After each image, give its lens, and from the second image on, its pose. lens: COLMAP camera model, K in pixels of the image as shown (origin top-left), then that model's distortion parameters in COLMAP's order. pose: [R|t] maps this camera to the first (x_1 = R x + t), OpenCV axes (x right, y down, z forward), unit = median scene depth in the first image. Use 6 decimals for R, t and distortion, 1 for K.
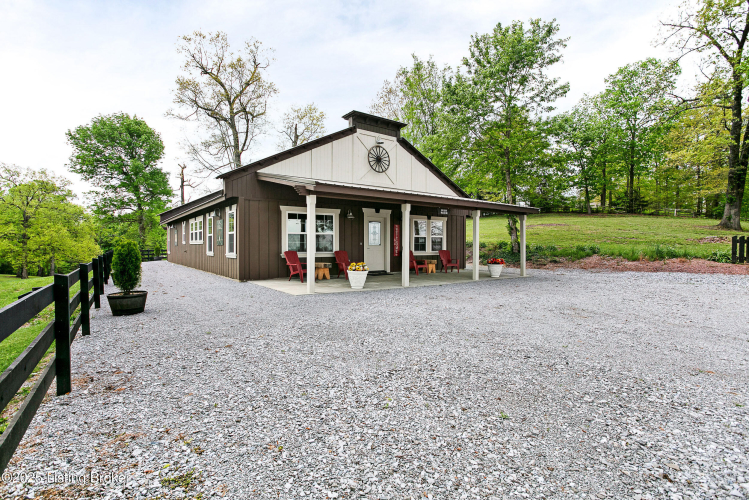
lens RADIAL K [[380.0, 0, 374.5], [0, 380.0, 250.0], [0, 0, 1]] dist [0.000672, 0.000022]
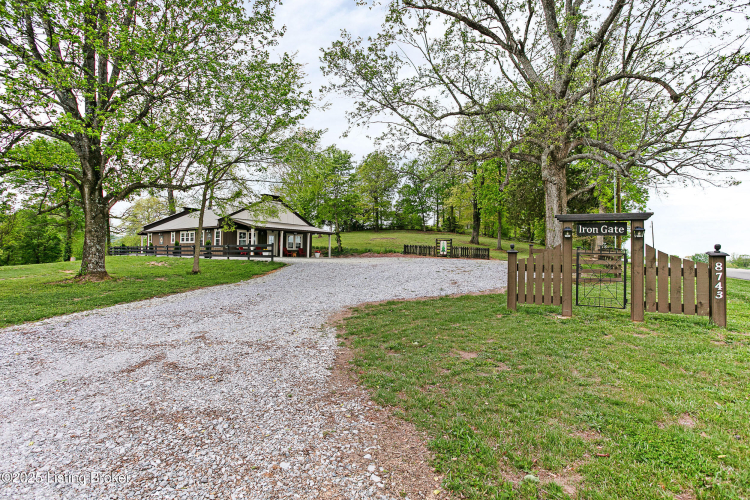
lens RADIAL K [[380.5, 0, 375.0], [0, 380.5, 250.0], [0, 0, 1]] dist [0.000672, 0.000022]
pose [[0.963909, 0.017835, 0.265634, -0.005516], [-0.011555, 0.999616, -0.025188, 0.083355], [-0.265981, 0.021210, 0.963745, -1.718087]]
